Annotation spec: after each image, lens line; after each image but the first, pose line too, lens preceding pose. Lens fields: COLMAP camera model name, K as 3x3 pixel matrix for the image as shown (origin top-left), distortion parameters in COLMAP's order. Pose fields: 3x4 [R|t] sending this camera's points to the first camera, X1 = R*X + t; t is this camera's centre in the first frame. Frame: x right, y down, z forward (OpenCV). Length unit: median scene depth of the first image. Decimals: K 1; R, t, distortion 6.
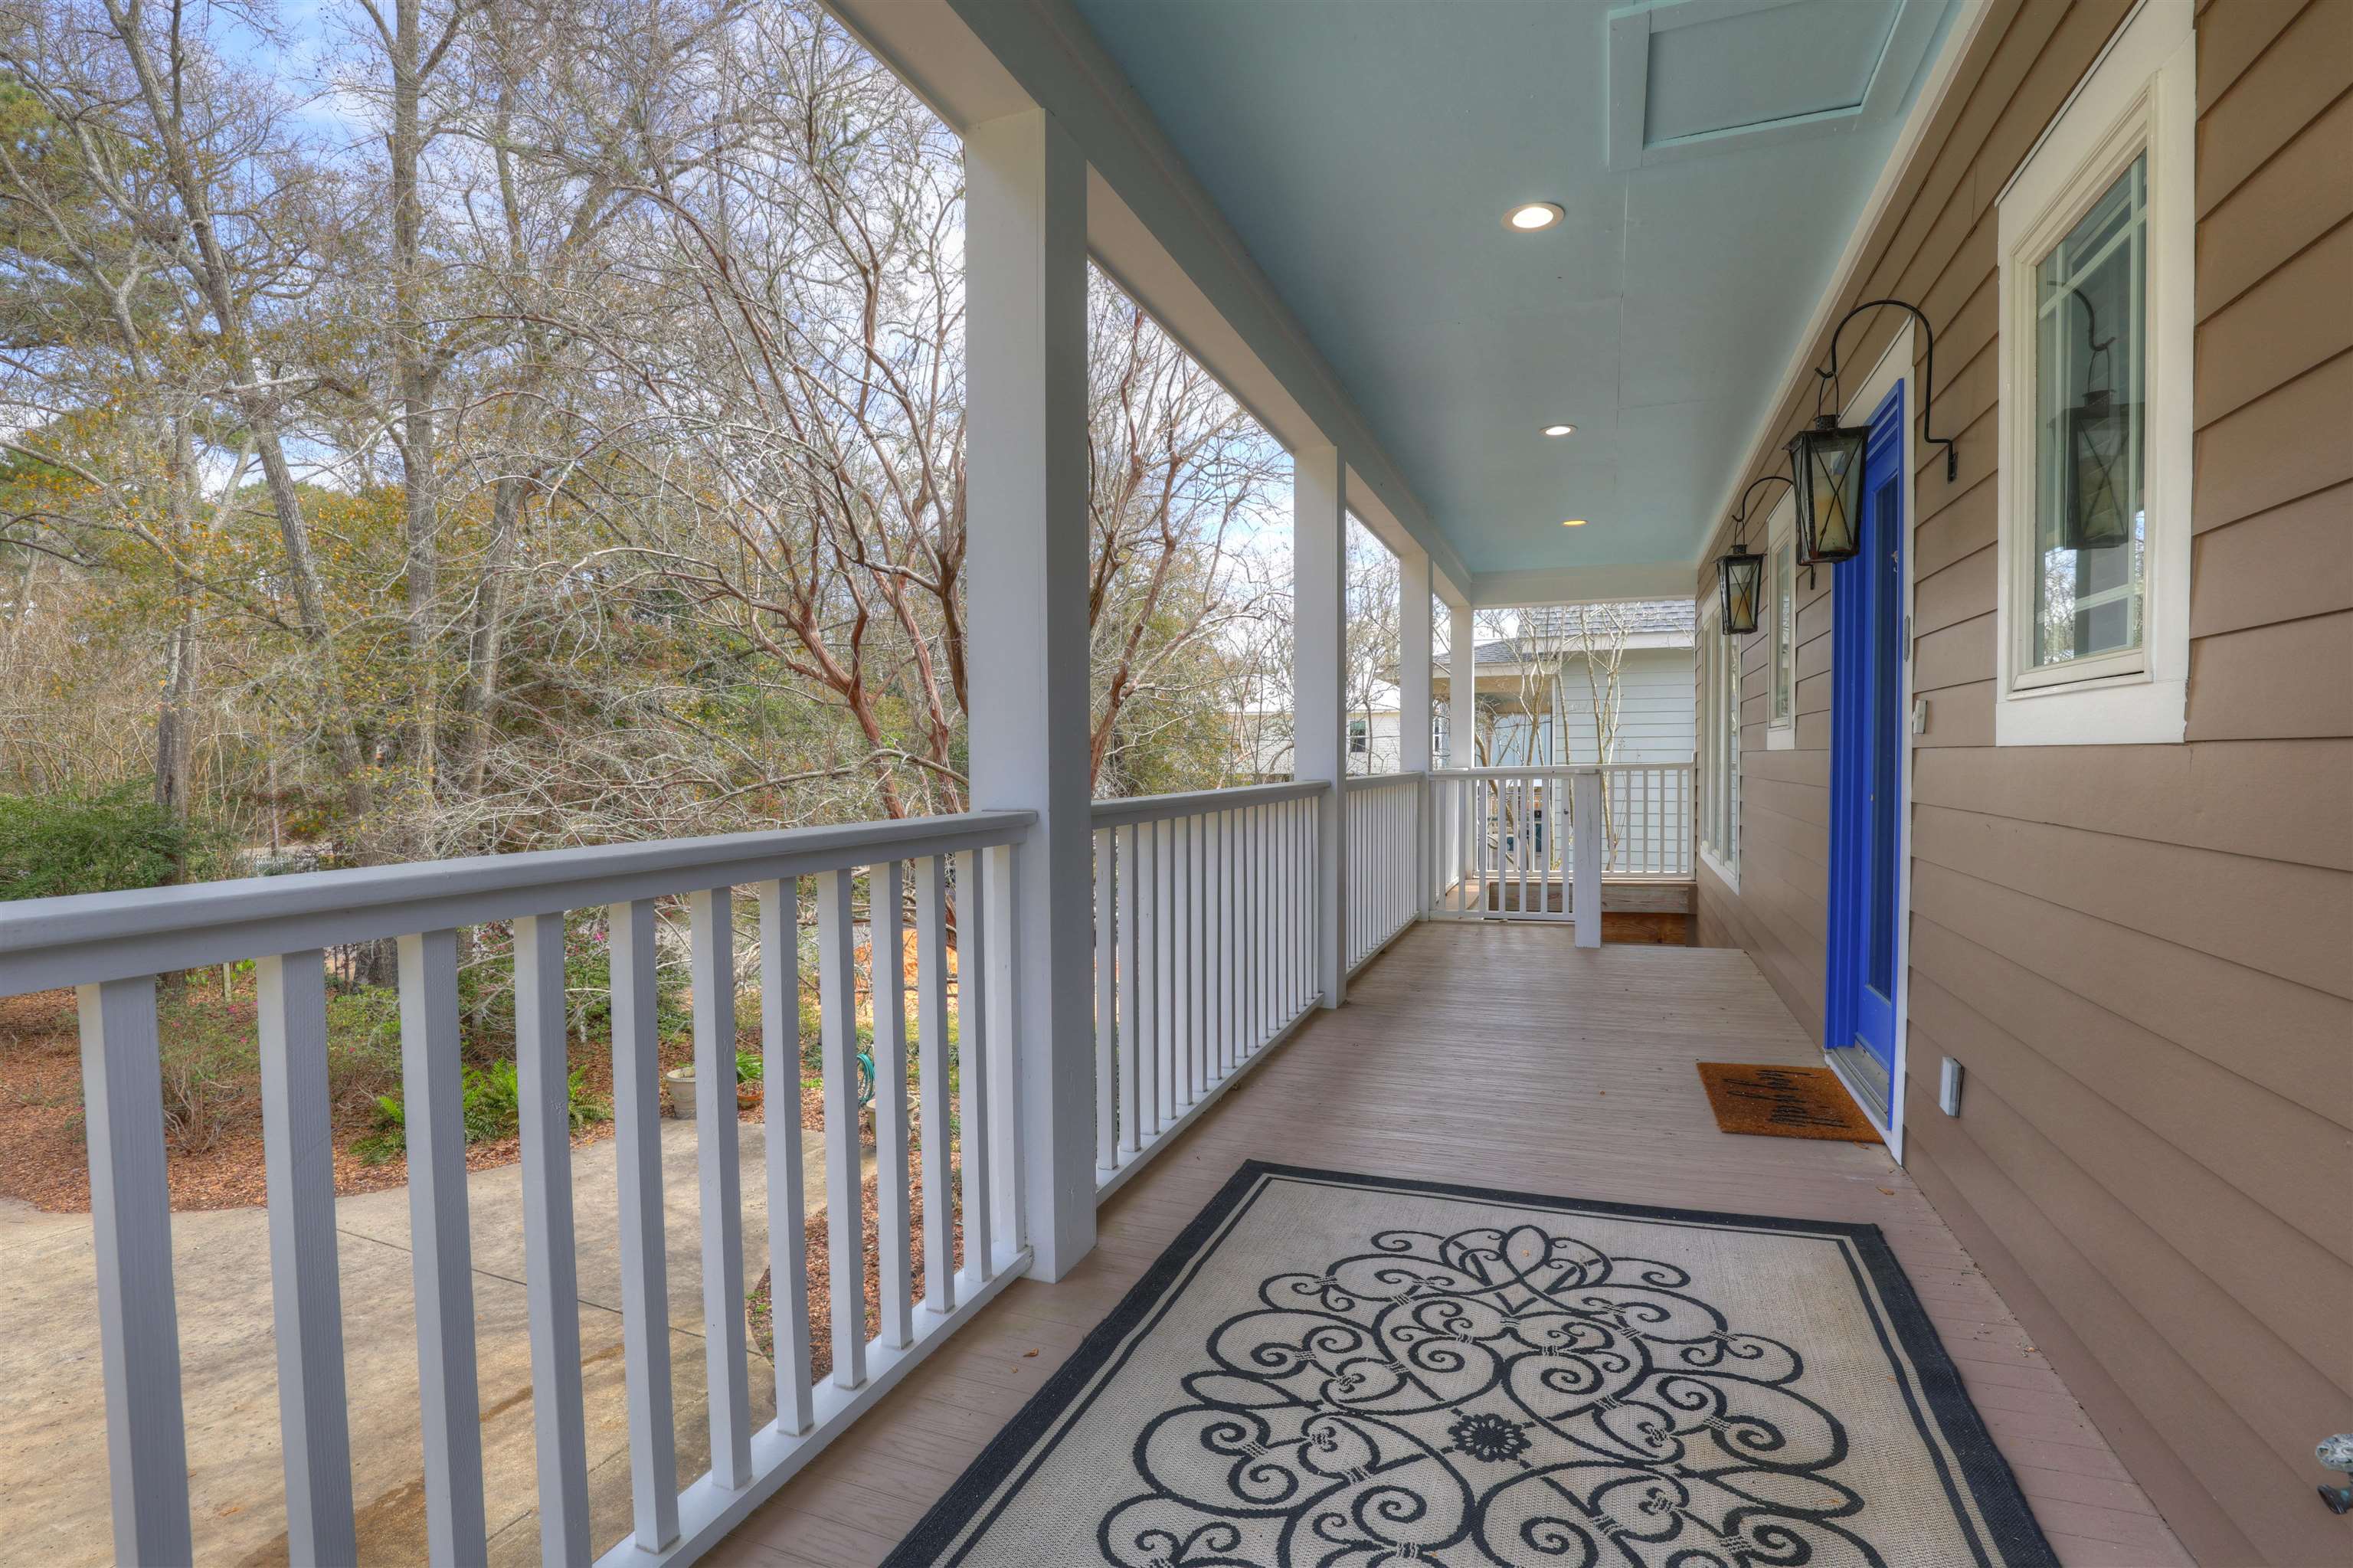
lens RADIAL K [[1079.6, 0, 1182.1], [0, 1079.6, 784.2], [0, 0, 1]] dist [-0.024198, 0.003131]
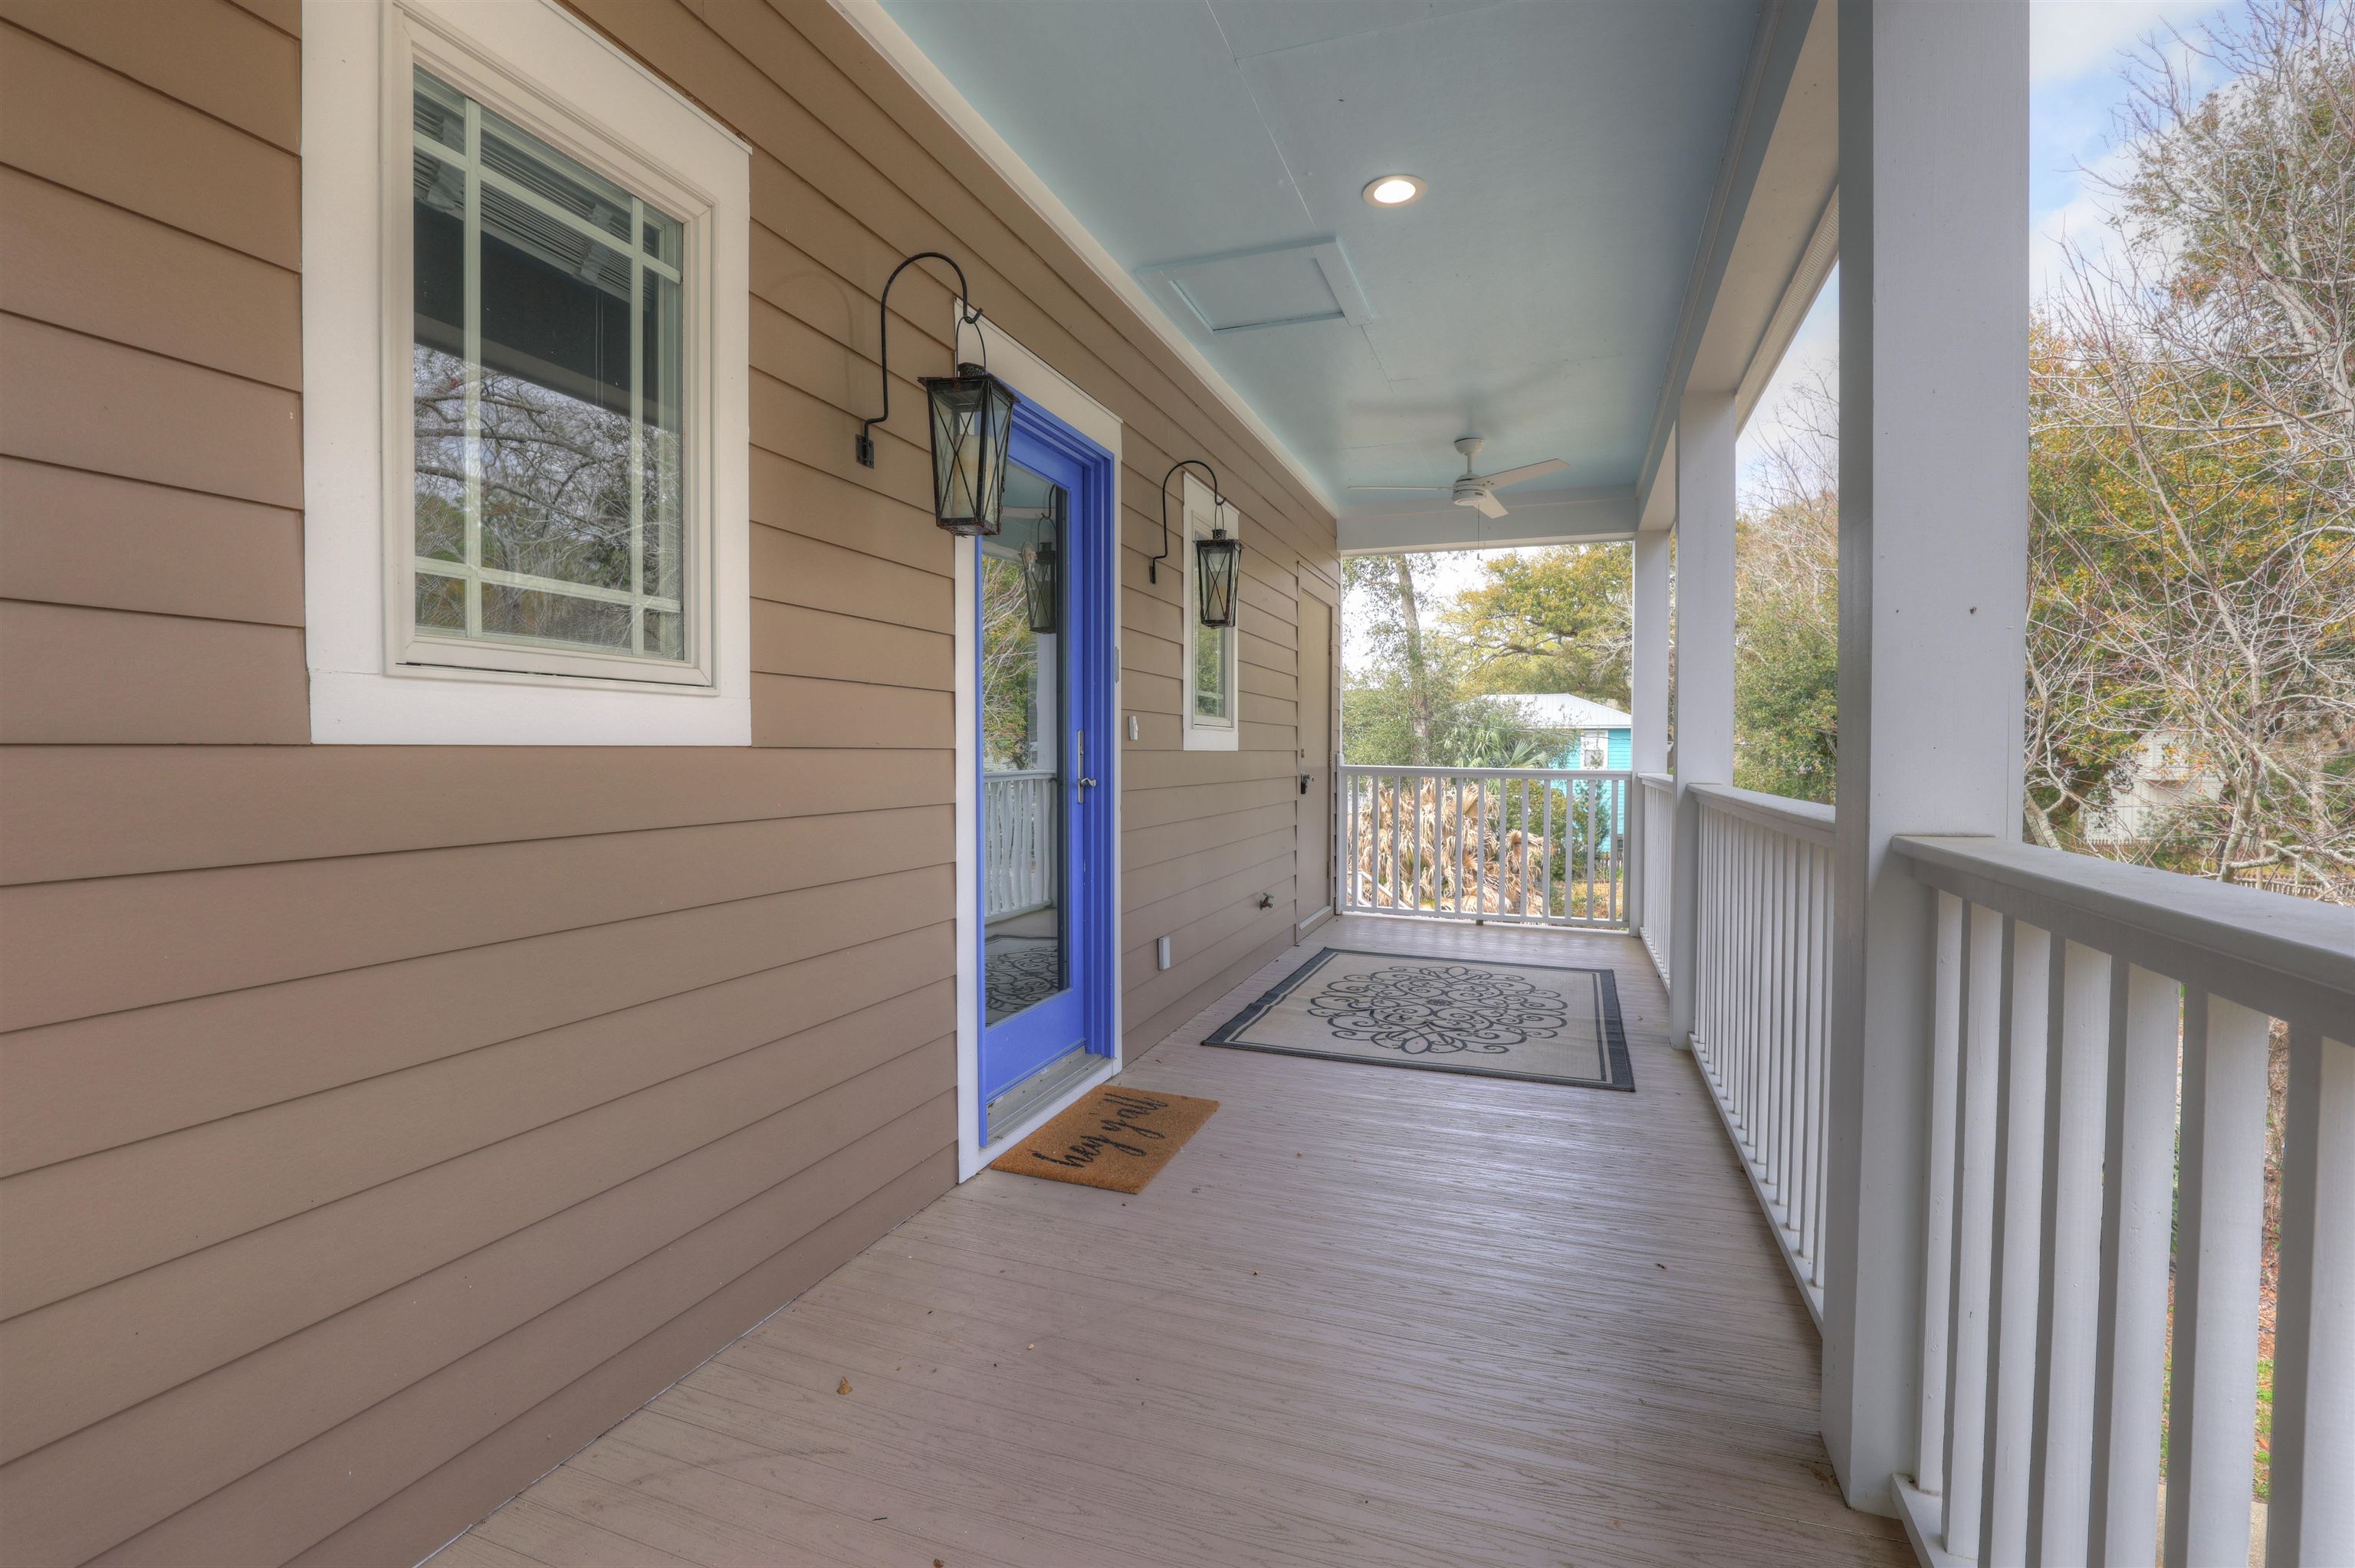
lens RADIAL K [[1080.3, 0, 1173.3], [0, 1080.3, 774.8], [0, 0, 1]] dist [-0.024198, 0.003131]
pose [[-0.999683, 0.001557, -0.025115, 0.615886], [0.000394, 0.998929, 0.046262, -0.061624], [0.025160, 0.046238, -0.998614, 2.203816]]
